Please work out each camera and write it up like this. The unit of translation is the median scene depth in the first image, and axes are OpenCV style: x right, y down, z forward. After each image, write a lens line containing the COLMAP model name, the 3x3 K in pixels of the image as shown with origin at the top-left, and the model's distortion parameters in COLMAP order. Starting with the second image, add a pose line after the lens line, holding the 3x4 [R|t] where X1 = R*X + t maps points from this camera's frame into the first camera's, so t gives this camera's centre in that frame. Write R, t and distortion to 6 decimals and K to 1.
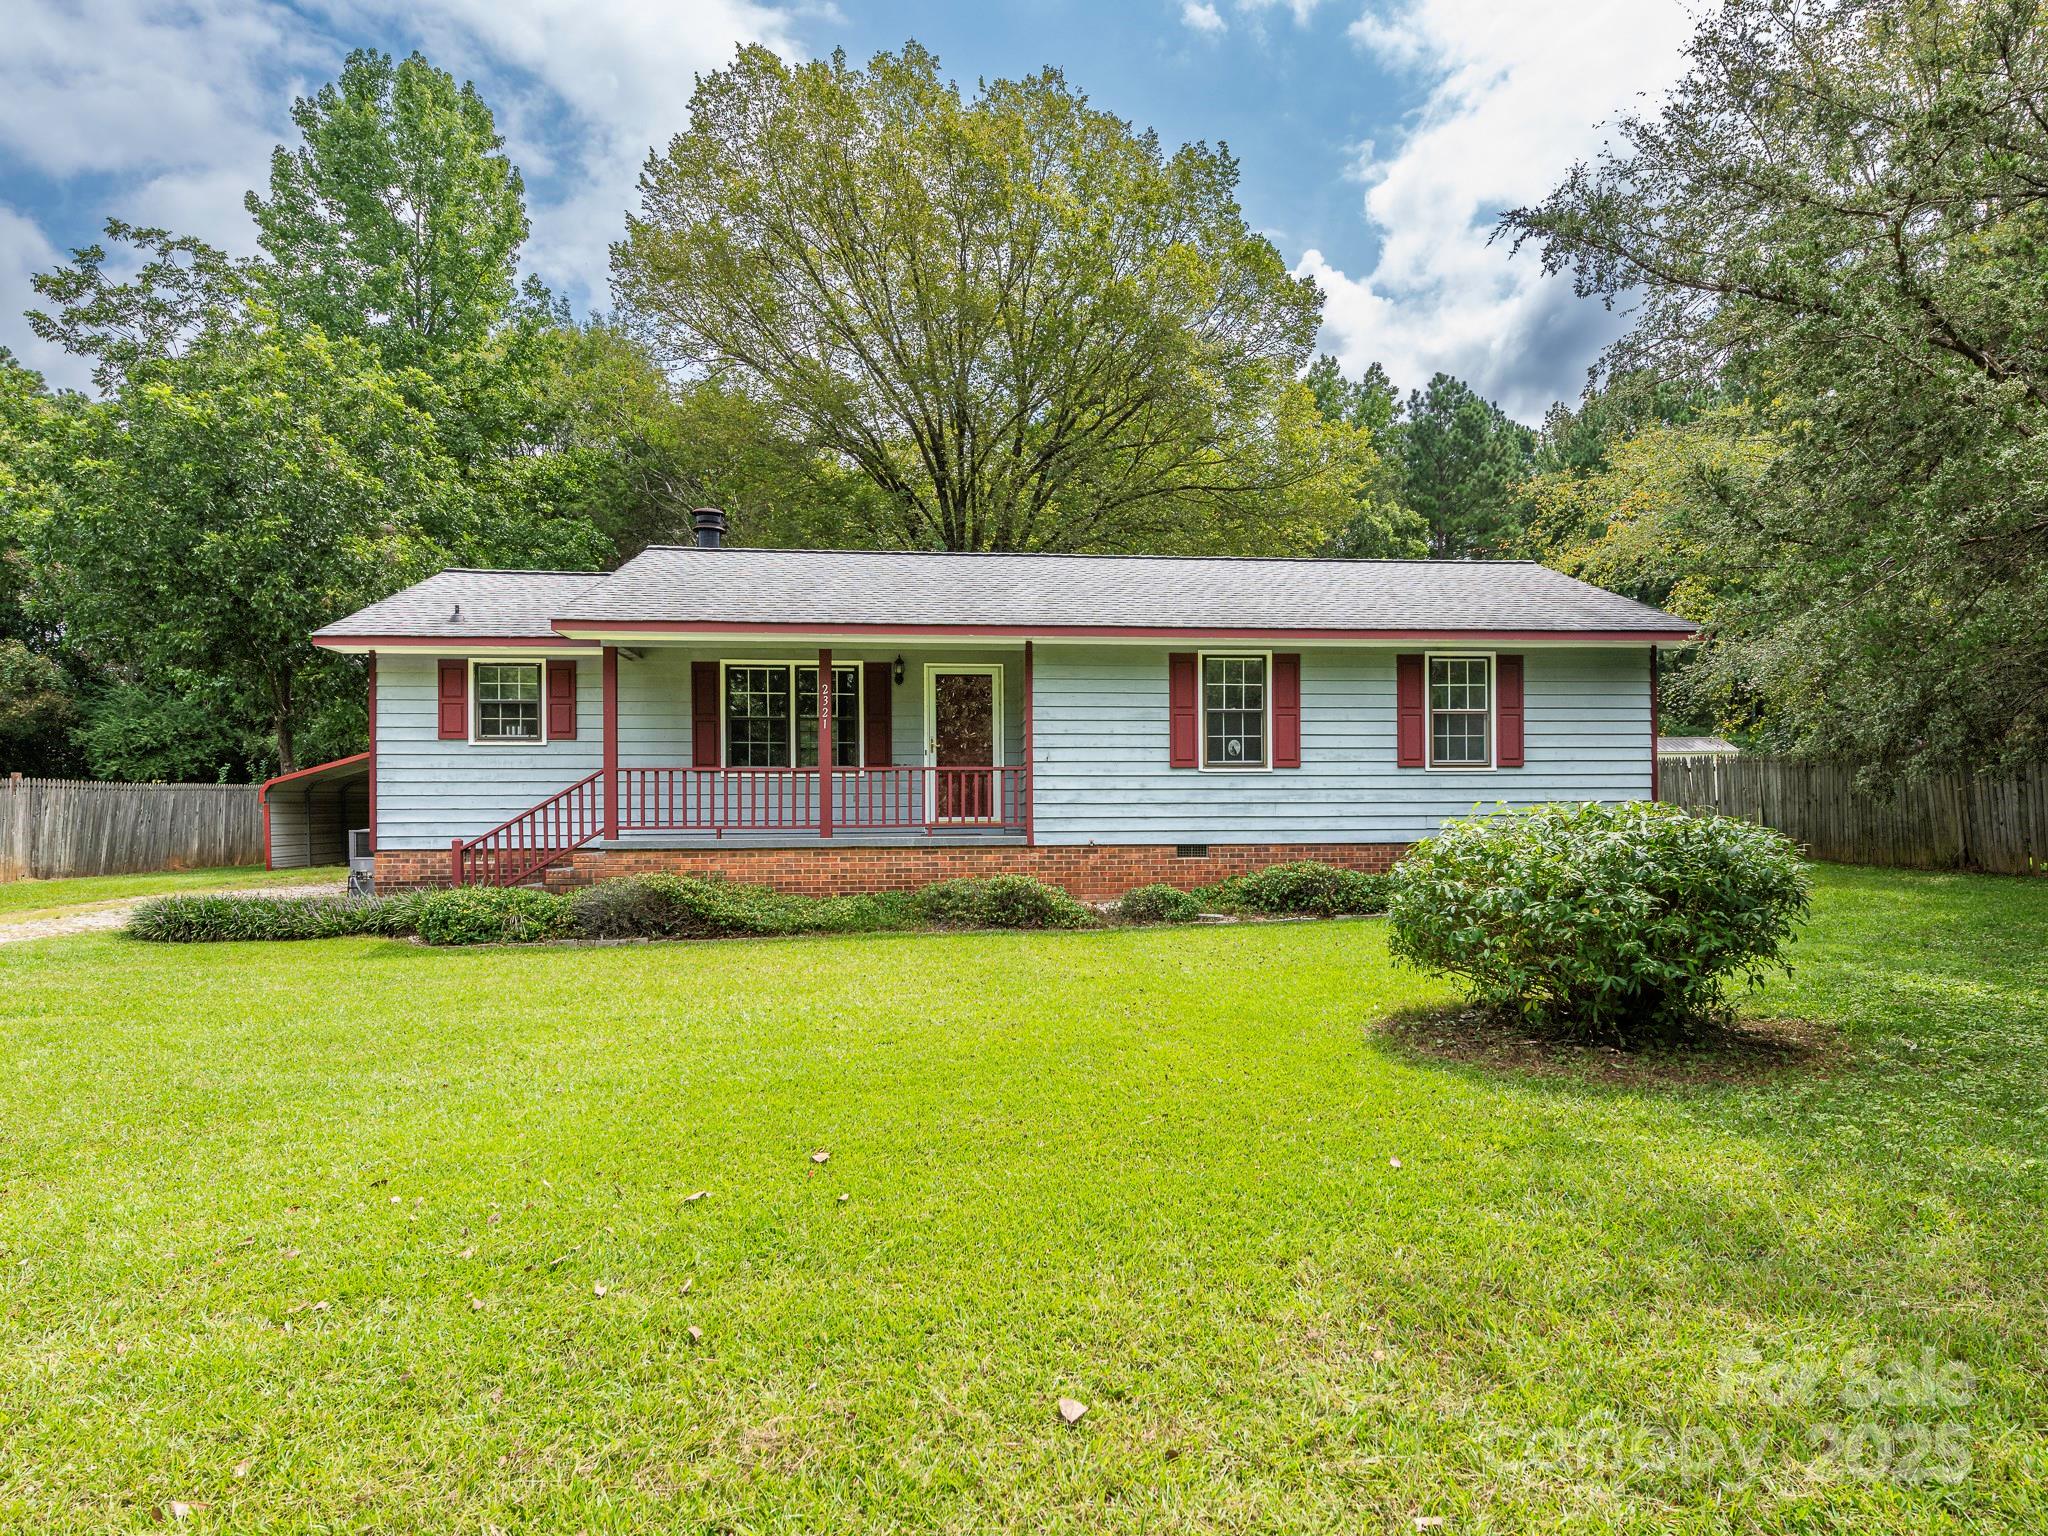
lens RADIAL K [[1043.4, 0, 929.4], [0, 1043.4, 804.2], [0, 0, 1]] dist [0.014308, -0.001353]
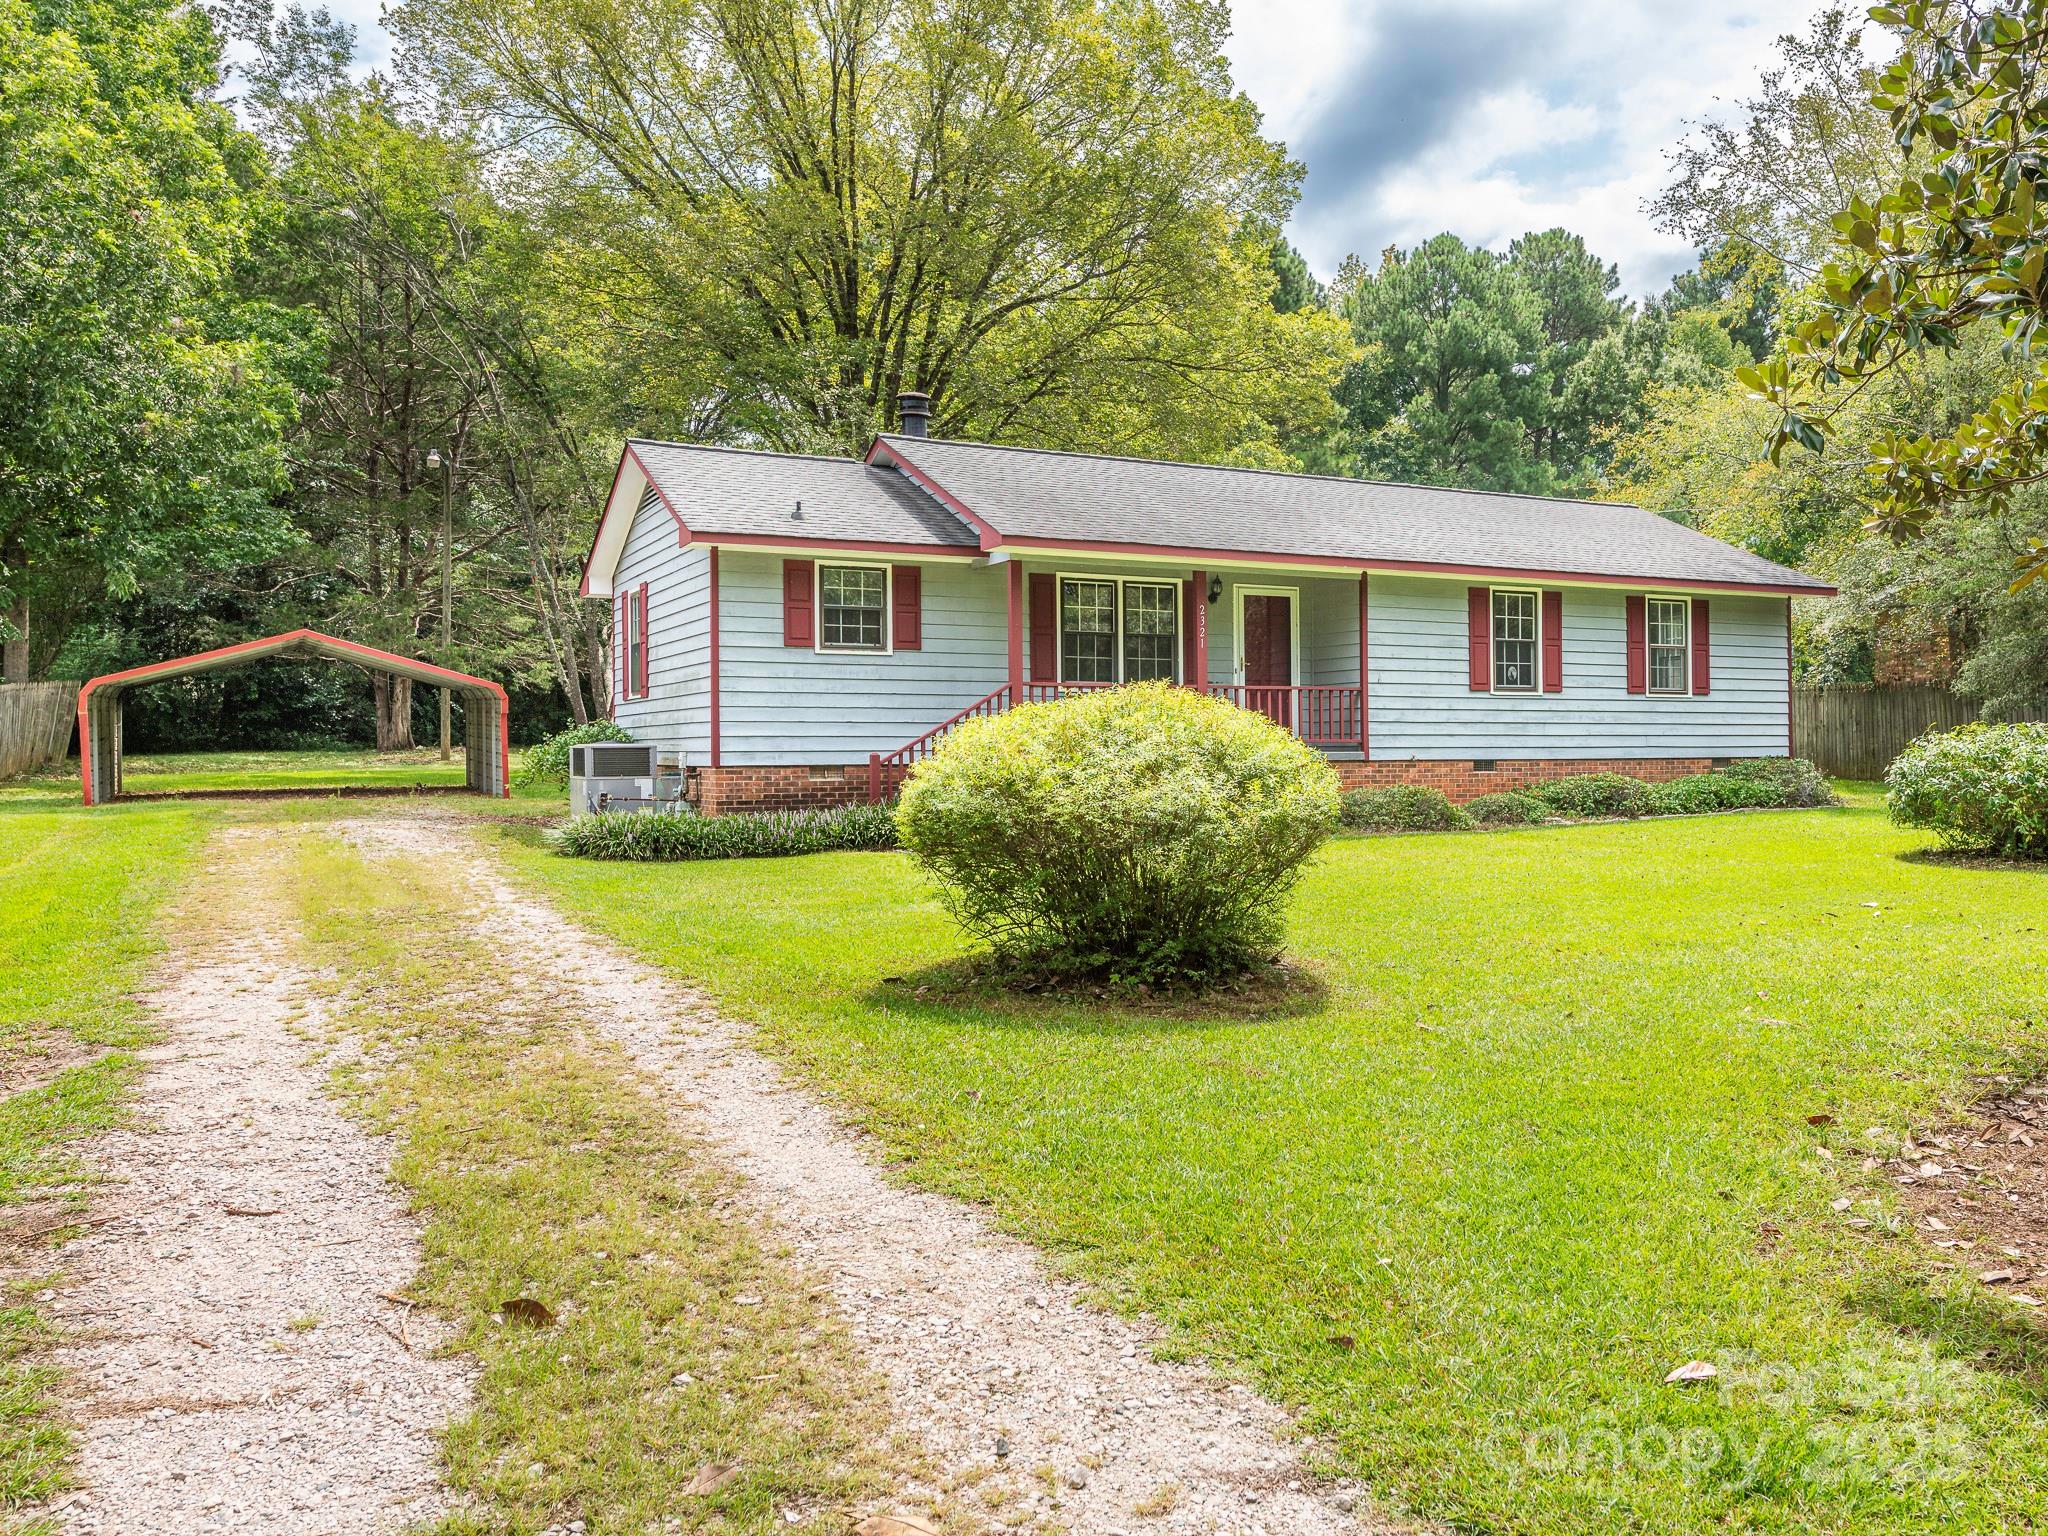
lens RADIAL K [[1476.1, 0, 1016.6], [0, 1476.1, 705.8], [0, 0, 1]] dist [0.017258, -0.007844]
pose [[0.938092, 0.012901, 0.346146, -0.751507], [-0.008803, 0.999871, -0.013408, 0.006535], [-0.346275, 0.009530, 0.938085, -0.303197]]
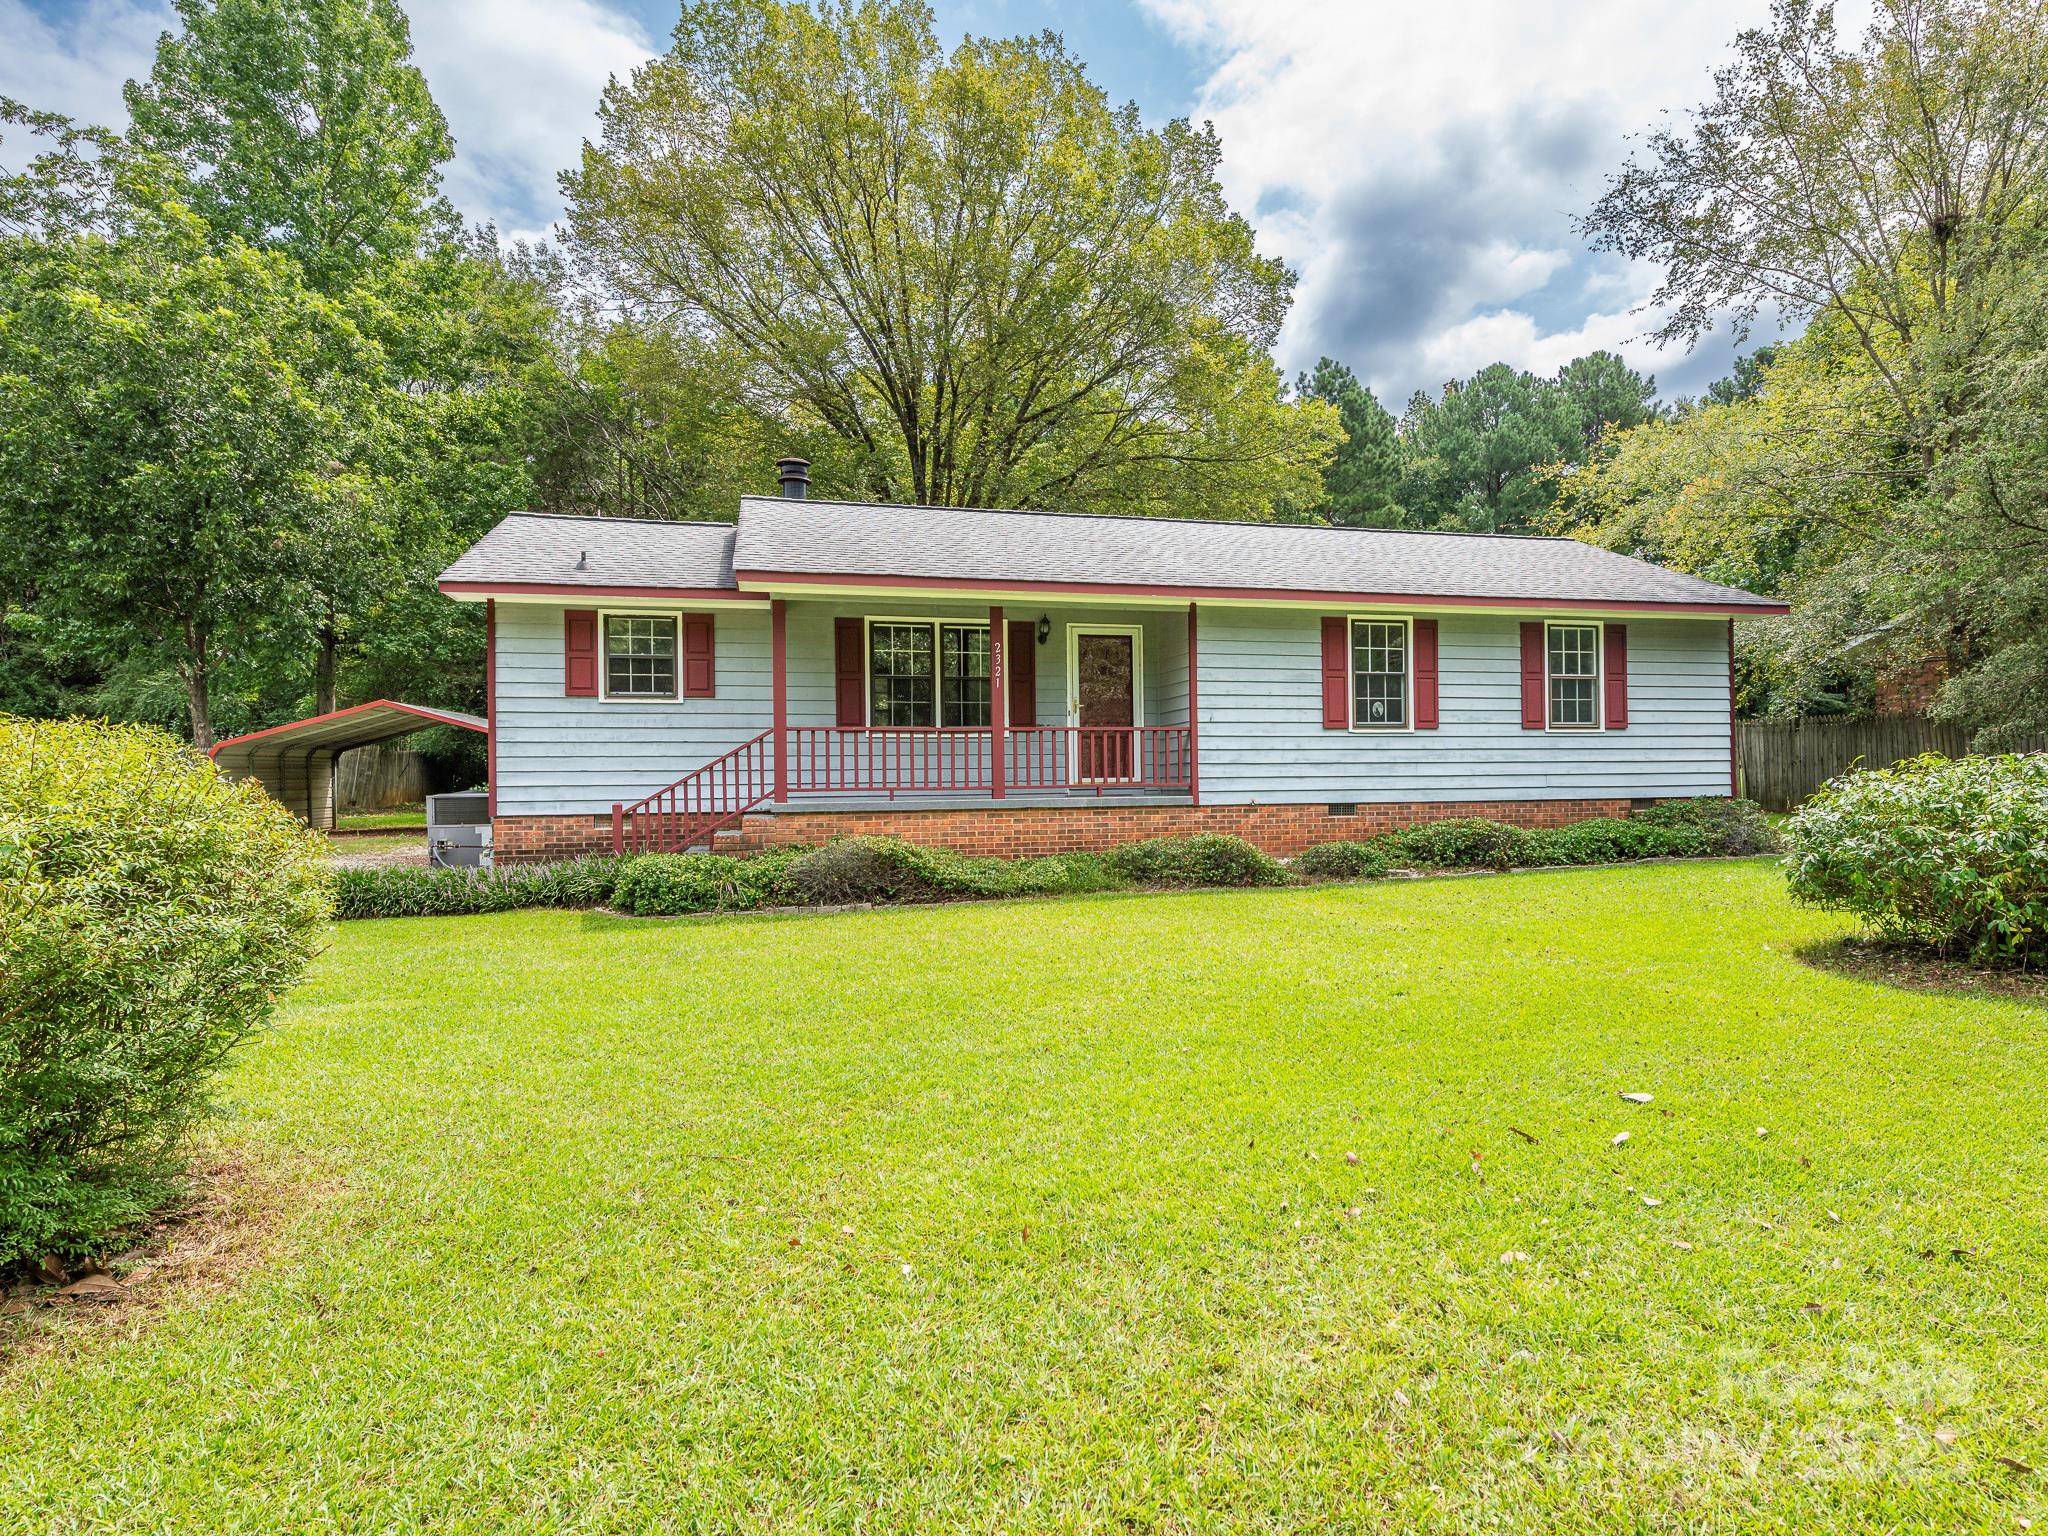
lens RADIAL K [[1058.0, 0, 961.3], [0, 1058.0, 767.8], [0, 0, 1]] dist [0.017627, -0.005916]
pose [[0.989106, -0.002680, 0.147183, -0.269502], [0.002971, 0.999994, -0.001755, 0.004303], [-0.147177, 0.002173, 0.989108, 0.020641]]
